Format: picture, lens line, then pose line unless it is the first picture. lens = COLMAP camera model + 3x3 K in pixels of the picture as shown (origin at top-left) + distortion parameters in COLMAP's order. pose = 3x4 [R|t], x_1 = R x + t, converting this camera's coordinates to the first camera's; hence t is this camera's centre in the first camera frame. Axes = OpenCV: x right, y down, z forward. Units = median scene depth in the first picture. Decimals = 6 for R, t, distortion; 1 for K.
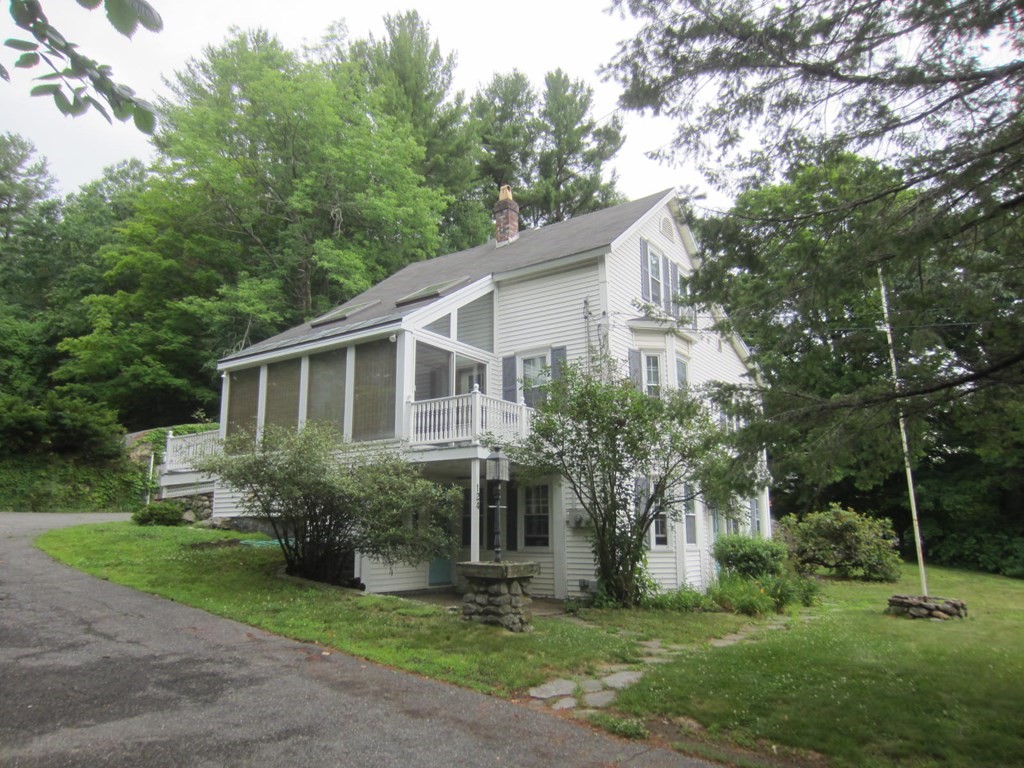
lens RADIAL K [[747.9, 0, 514.9], [0, 747.9, 375.8], [0, 0, 1]] dist [-0.022951, 0.025364]
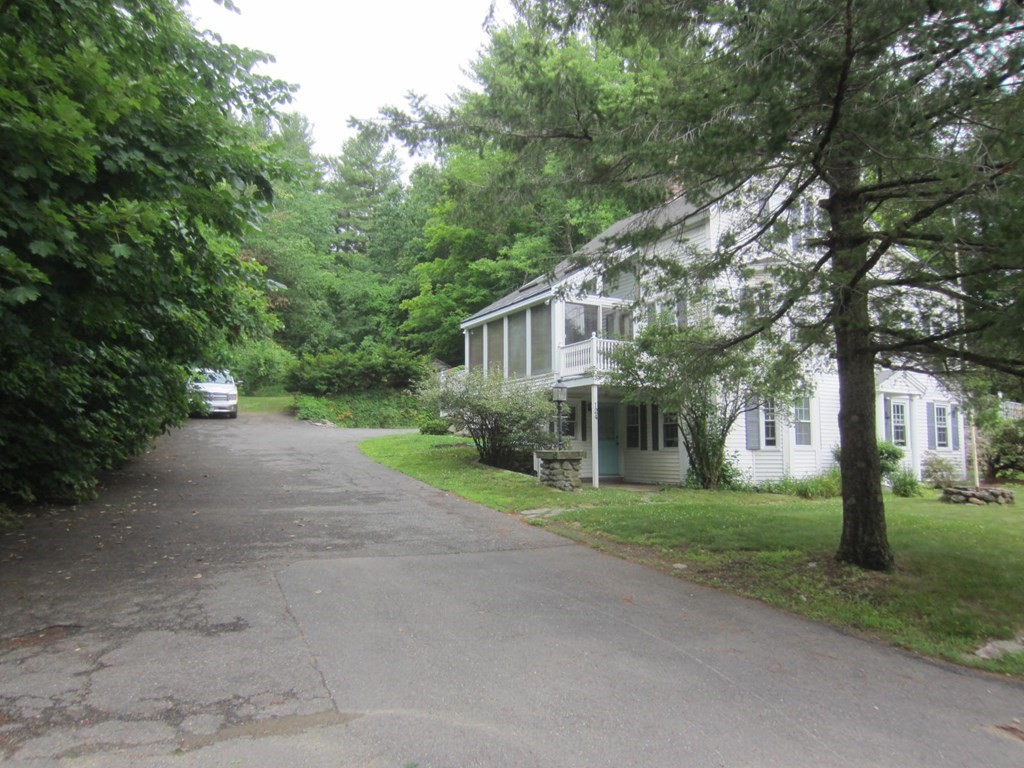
lens RADIAL K [[747.9, 0, 514.9], [0, 747.9, 375.8], [0, 0, 1]] dist [-0.022951, 0.025364]
pose [[0.897129, -0.043638, -0.439609, 0.215705], [0.091521, 0.991879, 0.088312, -0.022974], [0.432185, -0.119461, 0.893837, -0.169876]]
